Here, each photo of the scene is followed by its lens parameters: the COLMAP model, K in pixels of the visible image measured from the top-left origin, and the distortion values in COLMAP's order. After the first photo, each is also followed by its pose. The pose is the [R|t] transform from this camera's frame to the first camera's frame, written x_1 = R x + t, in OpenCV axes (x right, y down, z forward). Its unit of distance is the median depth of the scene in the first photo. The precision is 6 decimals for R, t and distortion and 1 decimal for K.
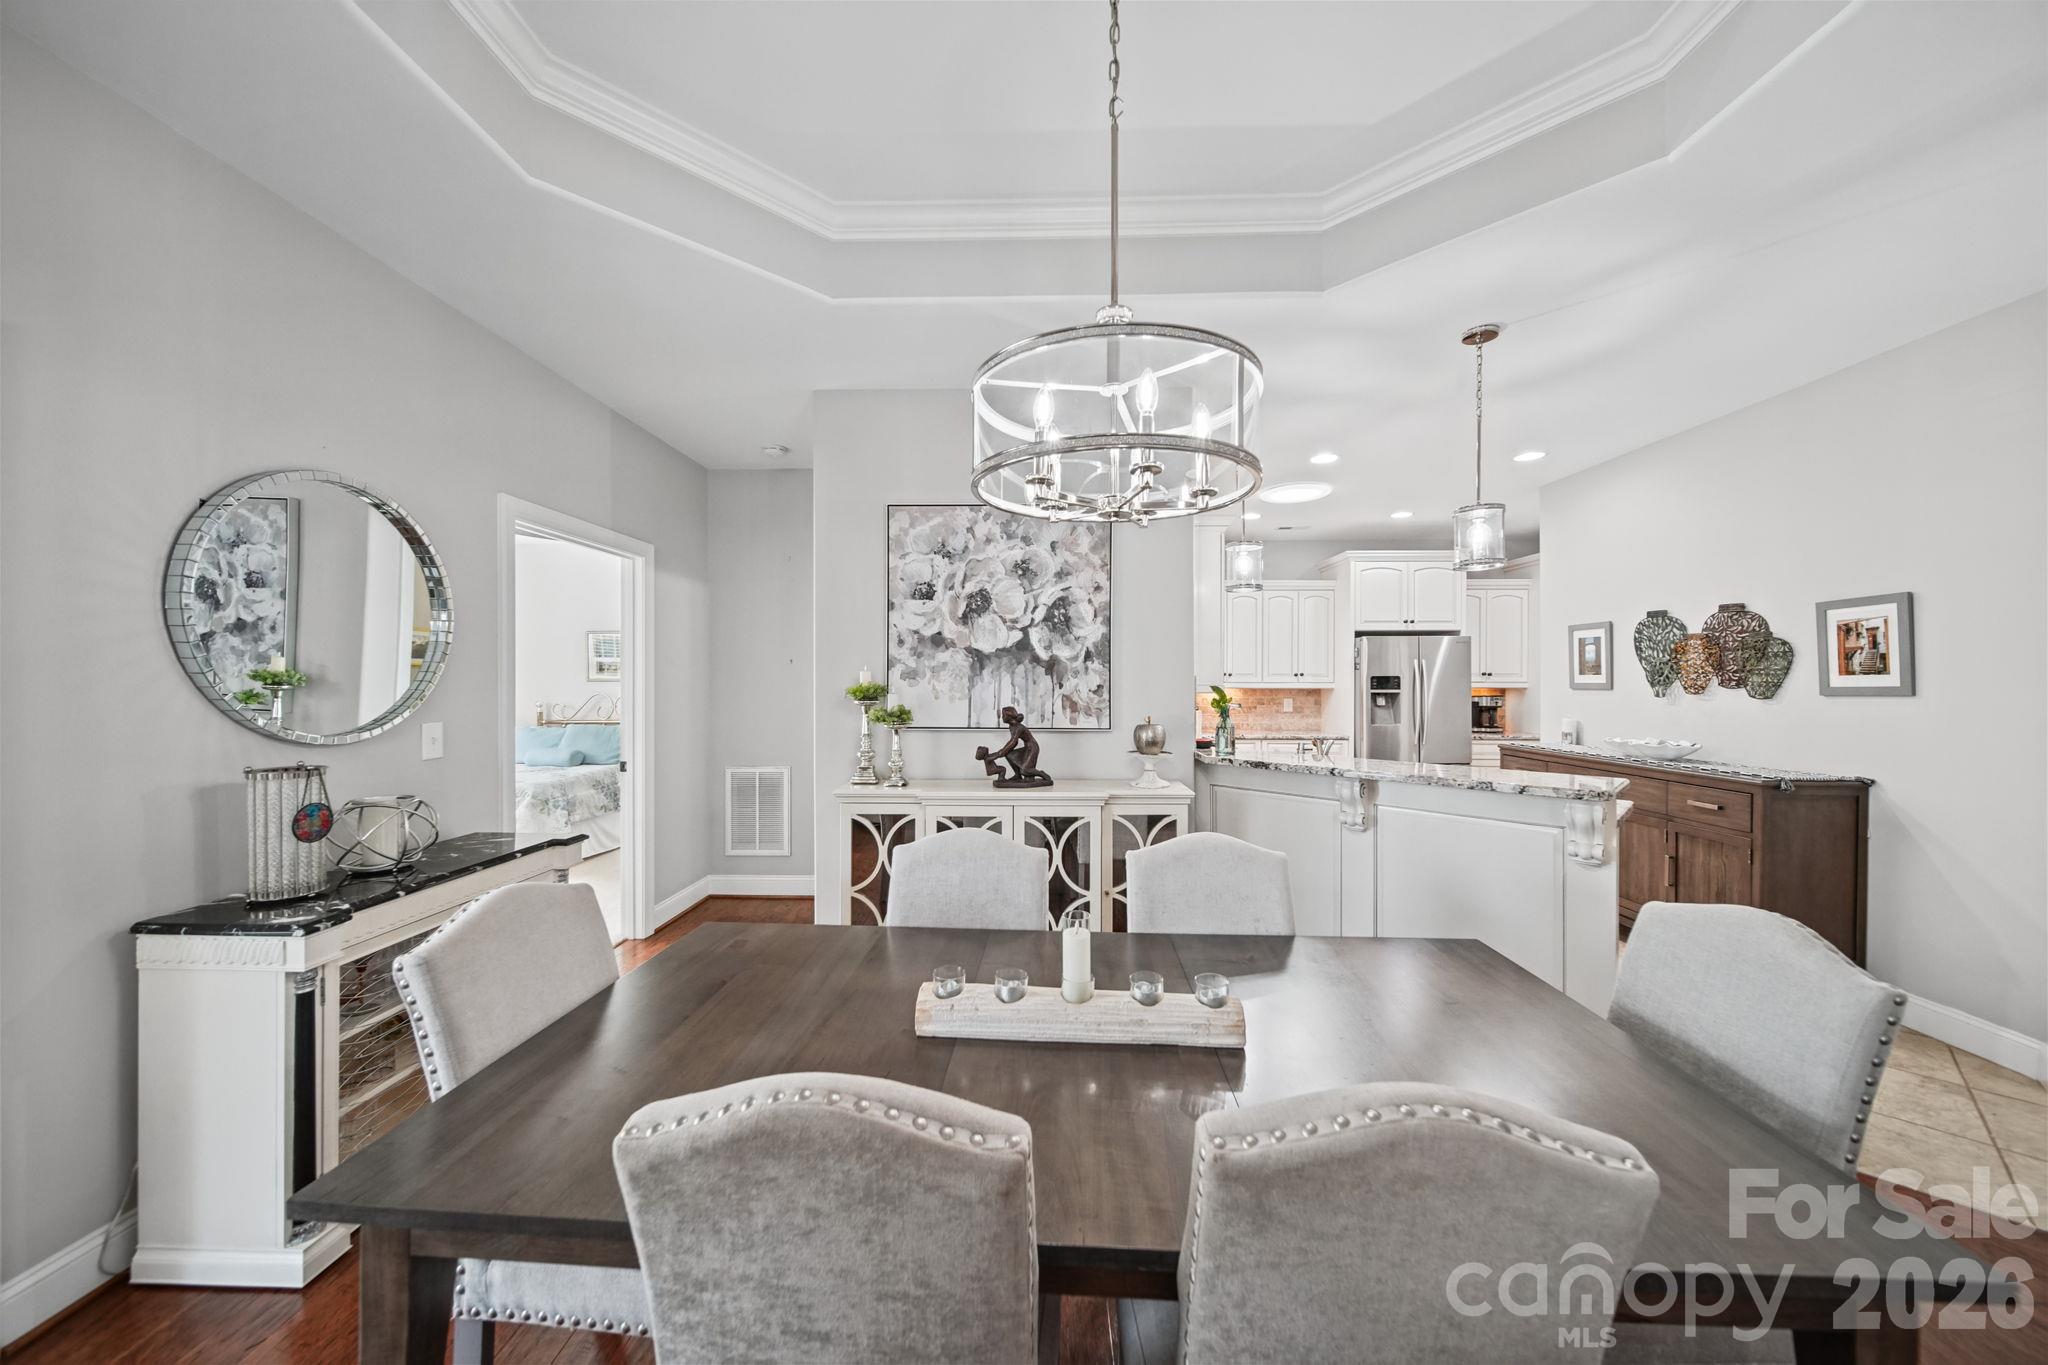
lens RADIAL K [[716.9, 0, 1011.8], [0, 716.9, 685.3], [0, 0, 1]] dist [0.001845, -0.001475]
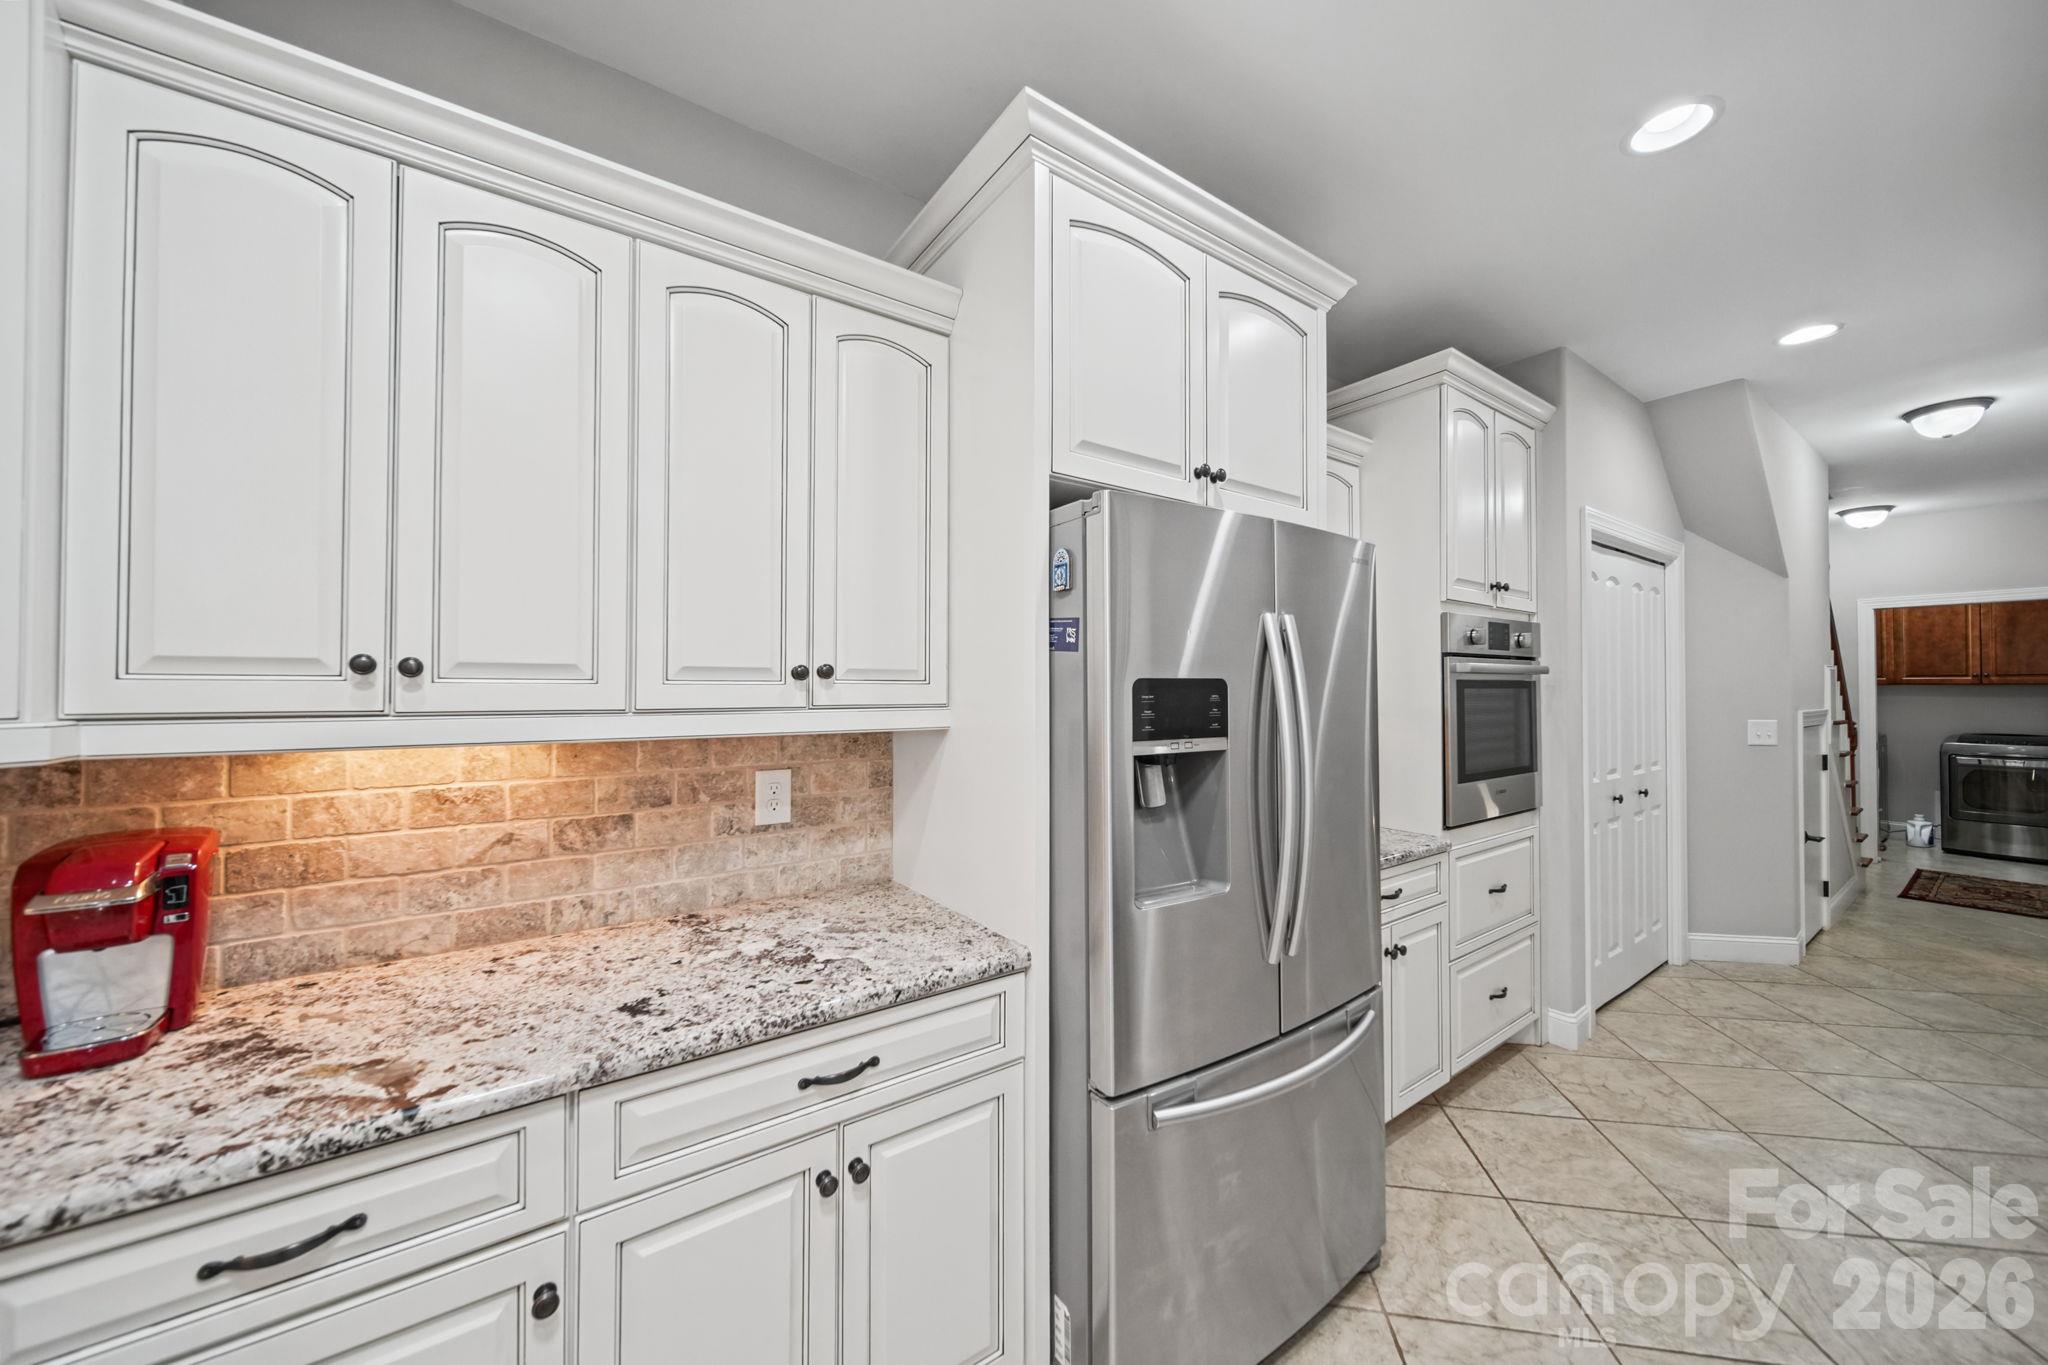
lens RADIAL K [[716.9, 0, 1008.0], [0, 716.9, 681.7], [0, 0, 1]] dist [0.001845, -0.001475]
pose [[0.806989, 0.005035, 0.590545, 0.623725], [0.005342, 0.999861, -0.015824, -0.016173], [-0.590543, 0.015924, 0.806849, 1.540355]]
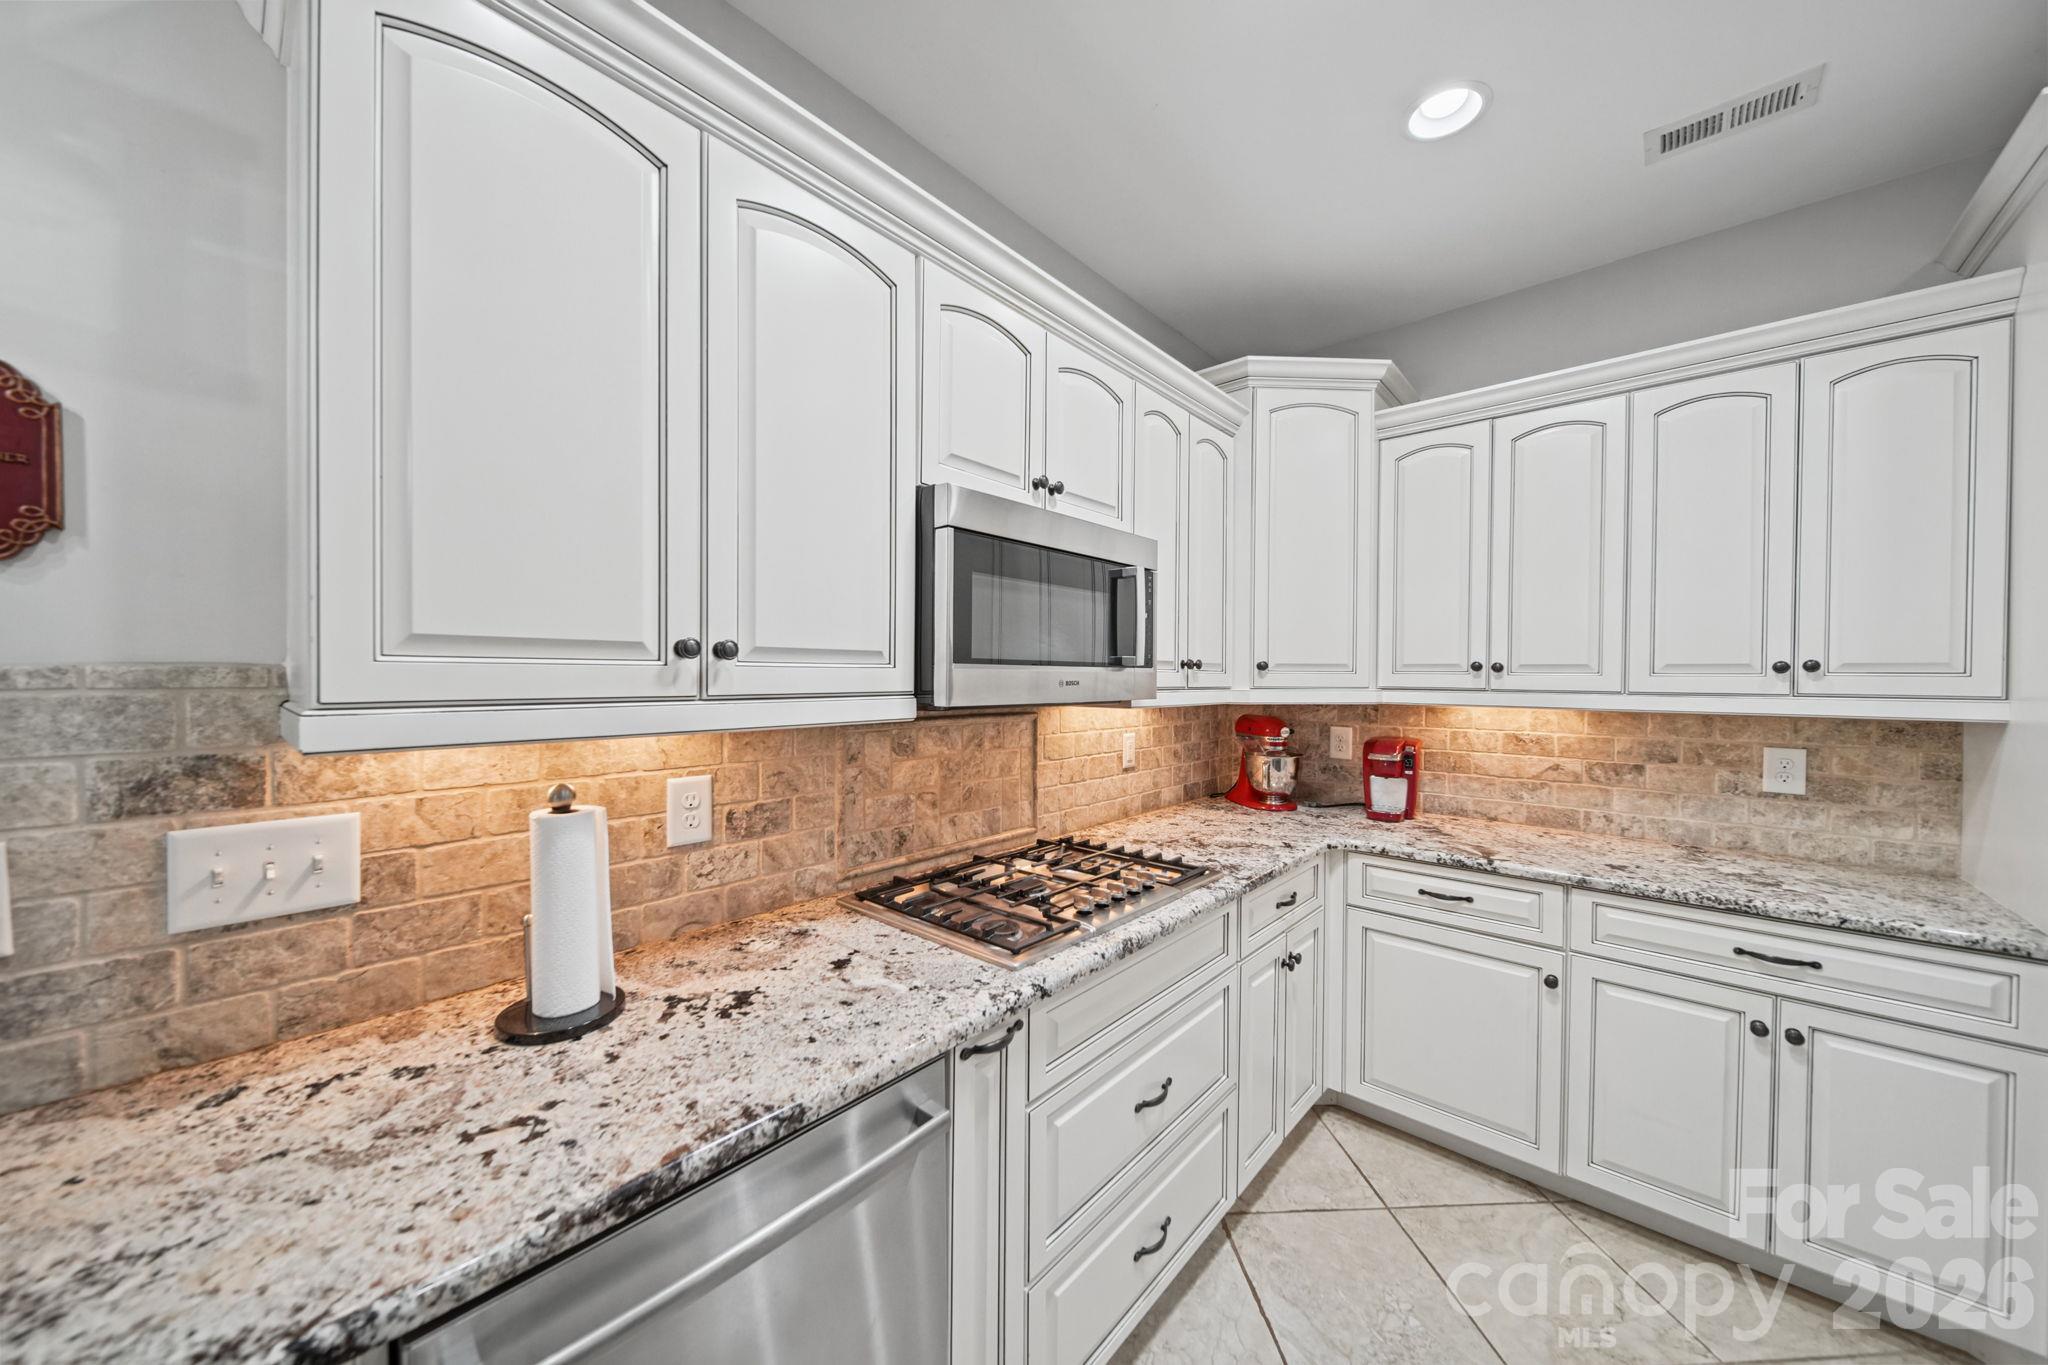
lens RADIAL K [[716.9, 0, 1011.4], [0, 716.9, 677.5], [0, 0, 1]] dist [0.001845, -0.001475]
pose [[0.760005, 0.007926, -0.649869, 0.686268], [-0.011089, 0.999938, -0.000773, -0.014351], [0.649823, 0.007794, 0.760046, 1.170287]]
